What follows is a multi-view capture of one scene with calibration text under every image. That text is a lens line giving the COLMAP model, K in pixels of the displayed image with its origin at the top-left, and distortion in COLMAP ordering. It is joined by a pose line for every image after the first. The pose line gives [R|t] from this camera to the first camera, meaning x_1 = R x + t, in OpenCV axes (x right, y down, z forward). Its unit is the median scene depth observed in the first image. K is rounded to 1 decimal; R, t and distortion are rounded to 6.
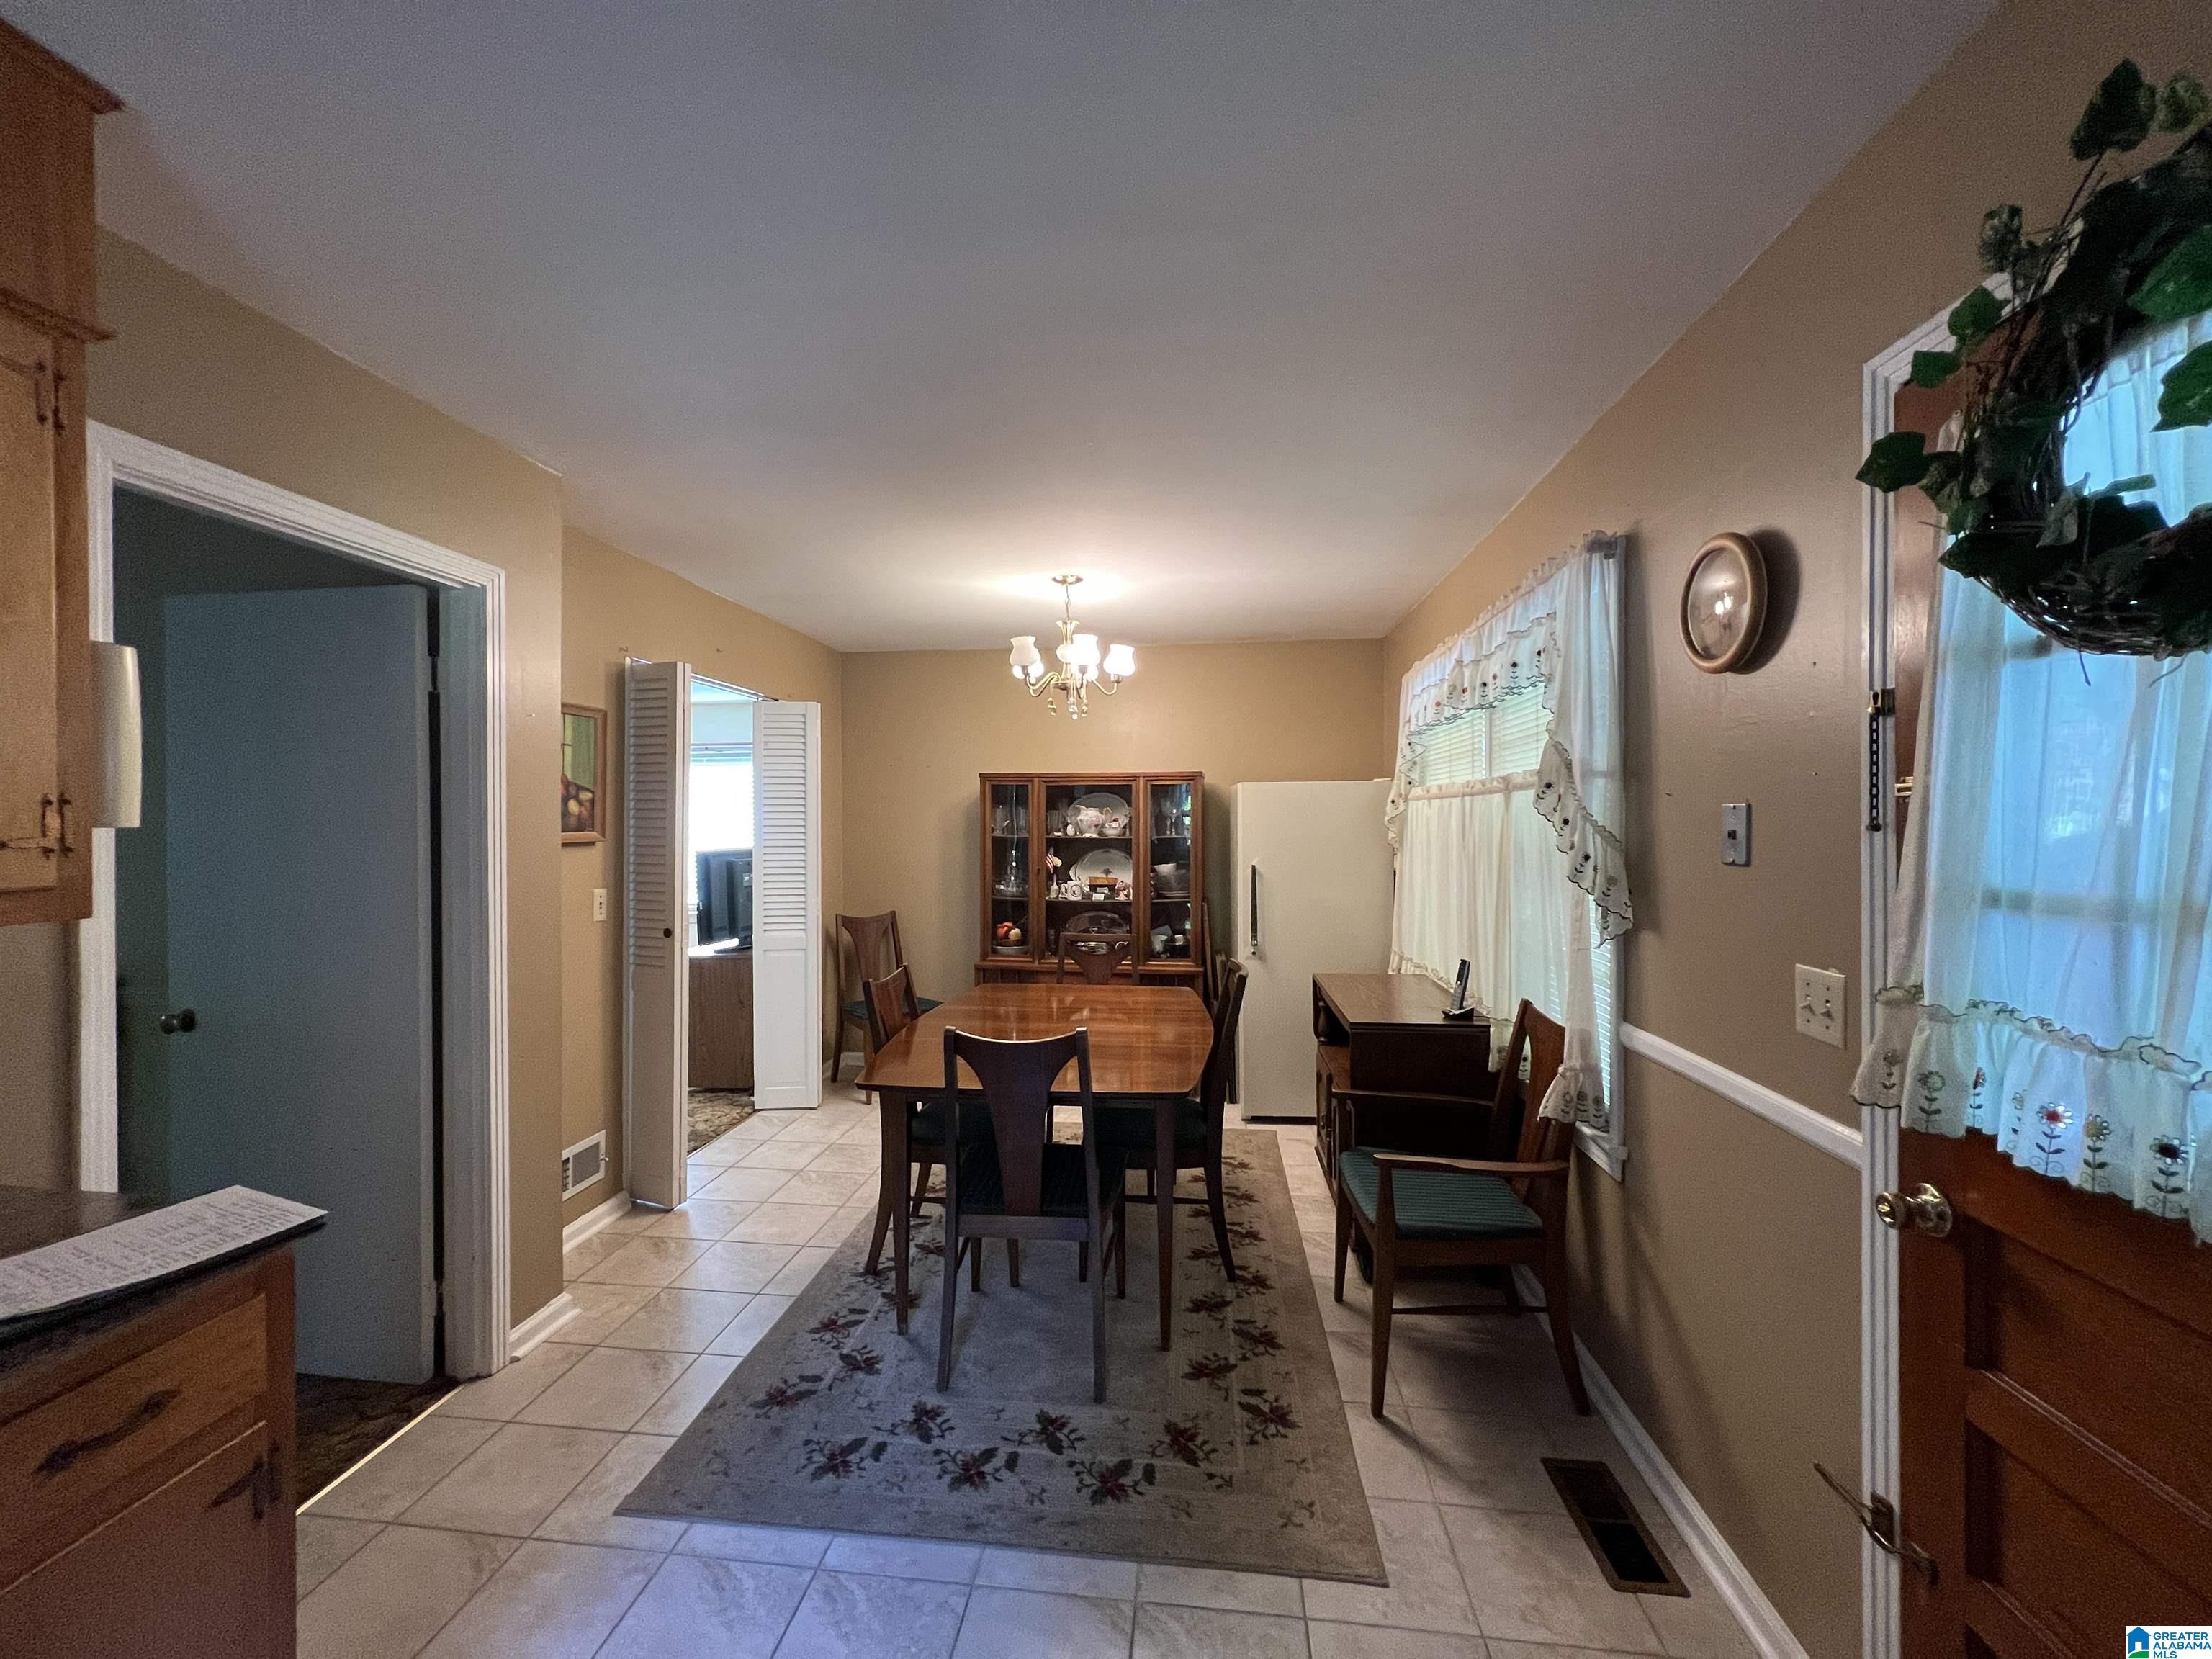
lens RADIAL K [[886.8, 0, 1097.3], [0, 886.8, 826.5], [0, 0, 1]] dist [-0.002604, 0.000629]
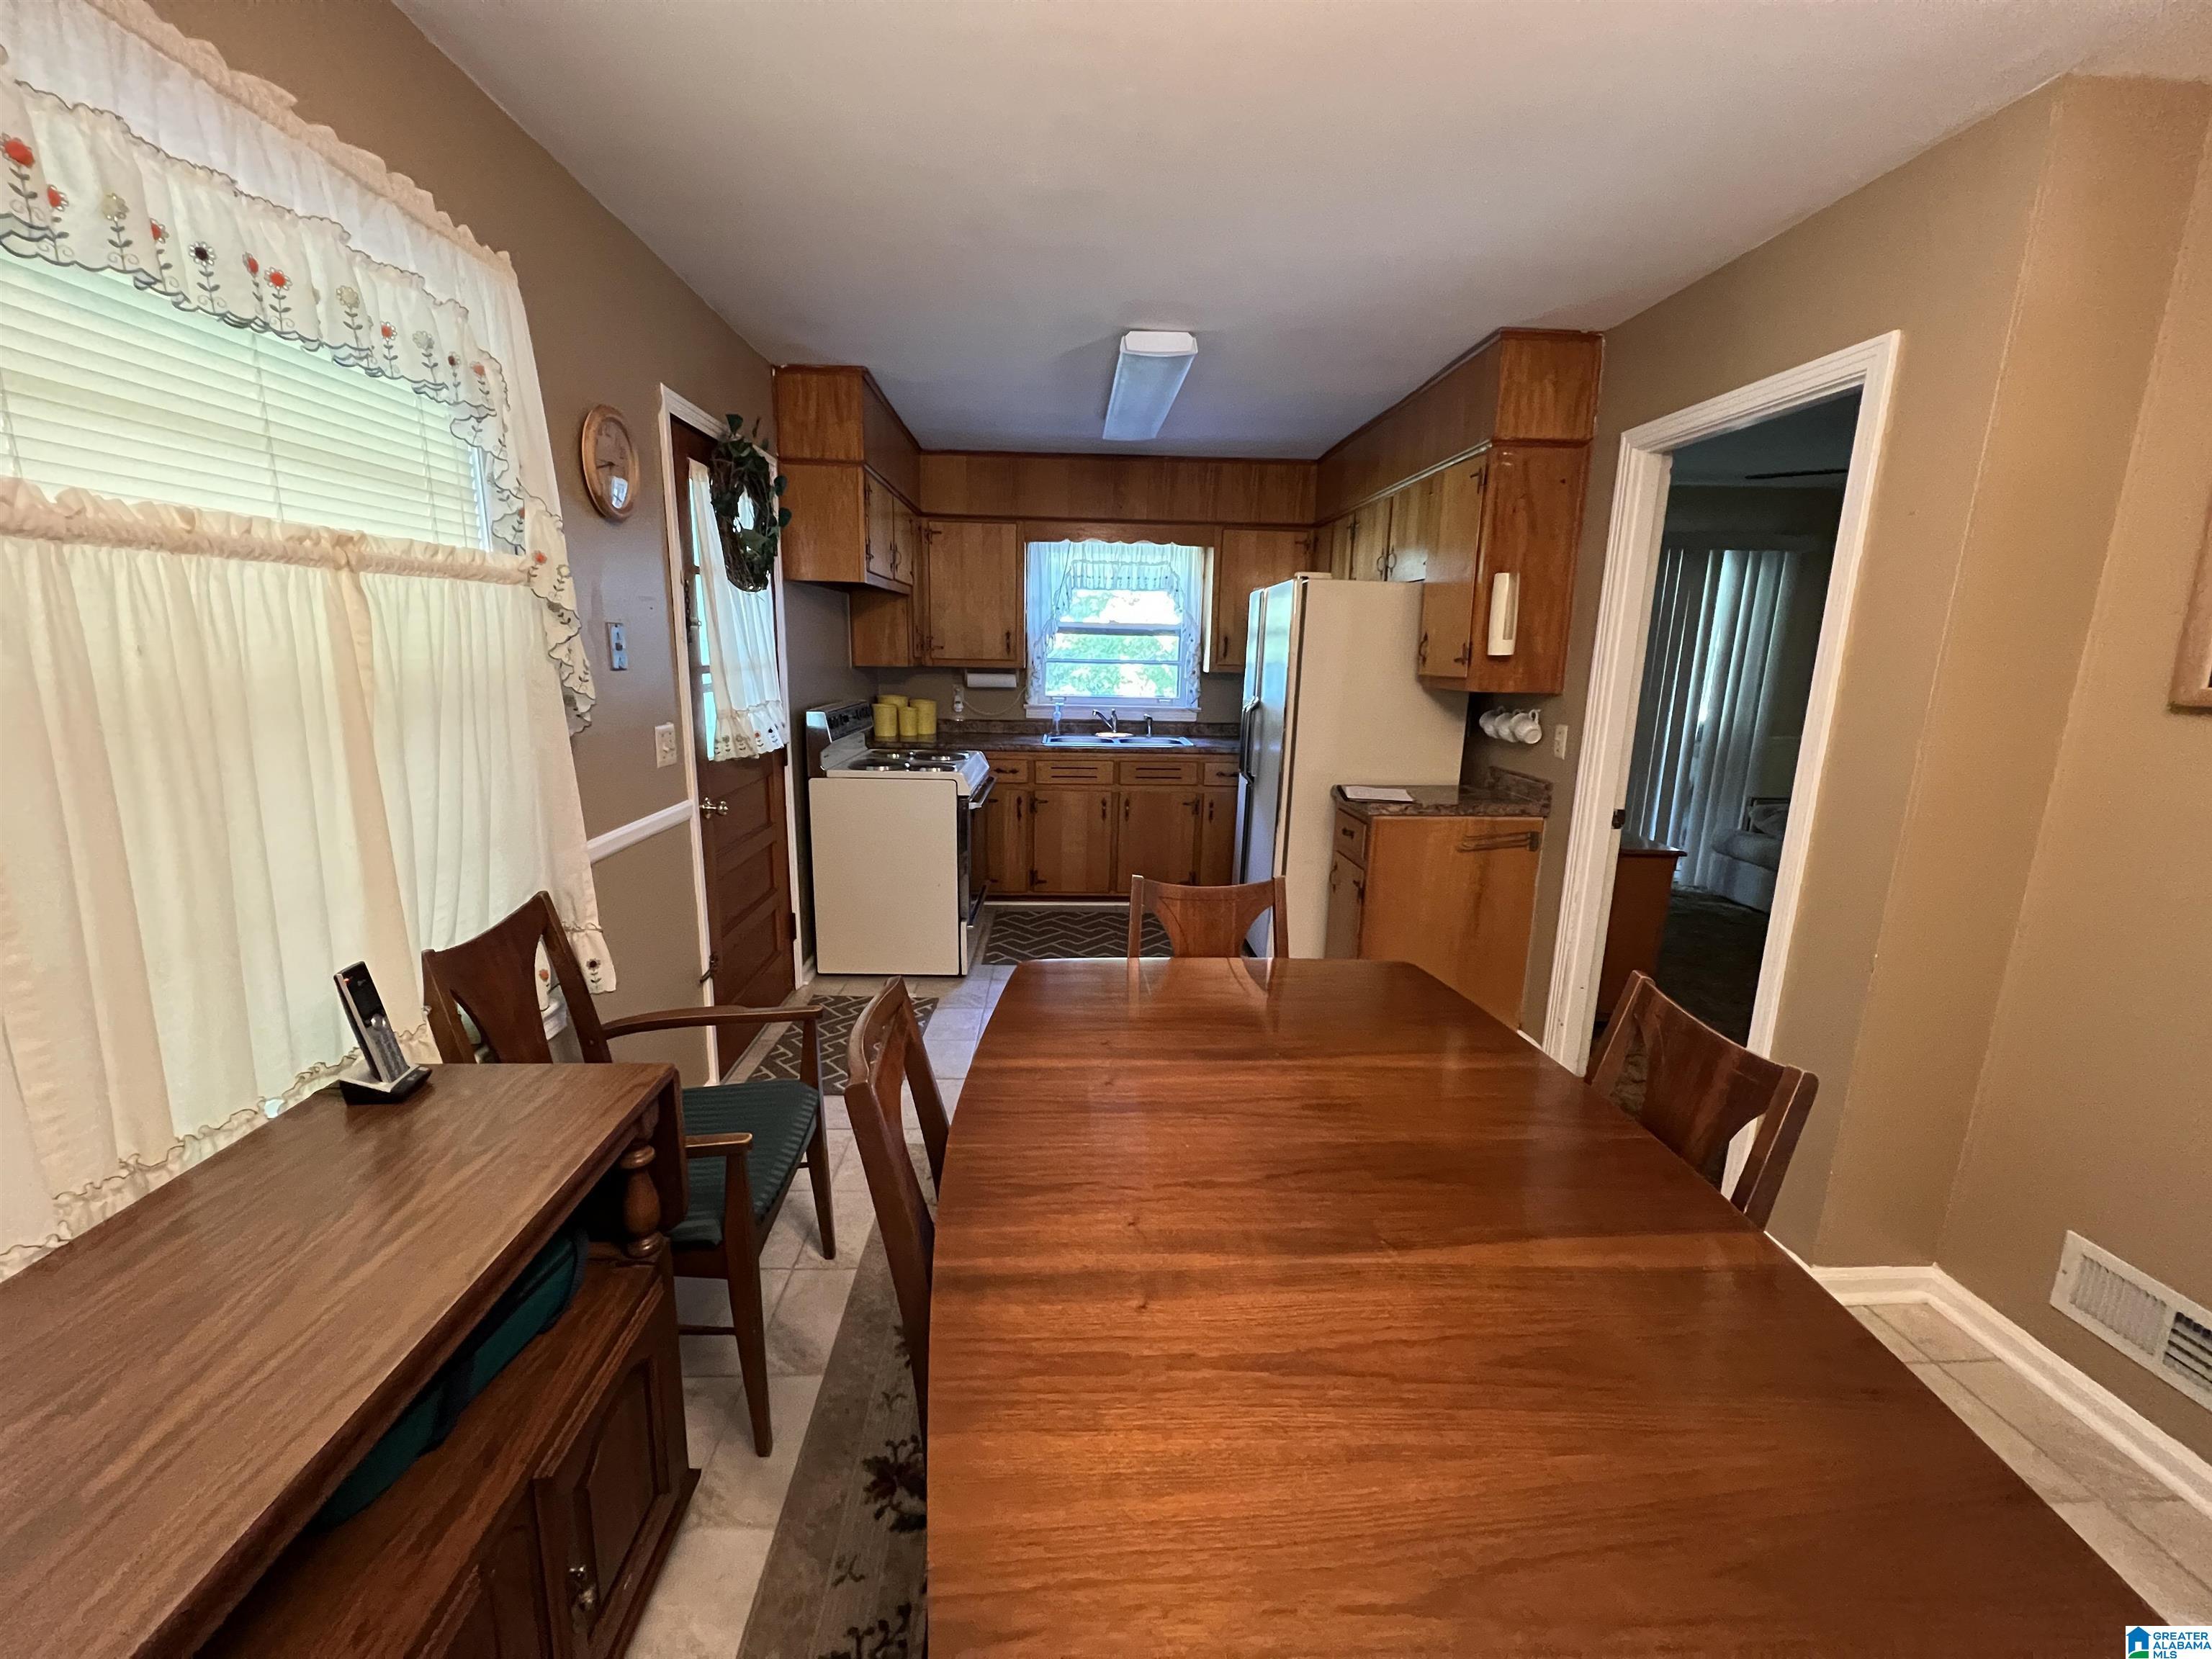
lens RADIAL K [[886.8, 0, 1101.1], [0, 886.8, 815.7], [0, 0, 1]] dist [-0.002604, 0.000629]
pose [[-0.987480, 0.012944, -0.157211, 0.169600], [-0.018750, 0.979931, 0.198455, -0.017926], [0.156625, 0.198918, -0.967419, 2.051969]]
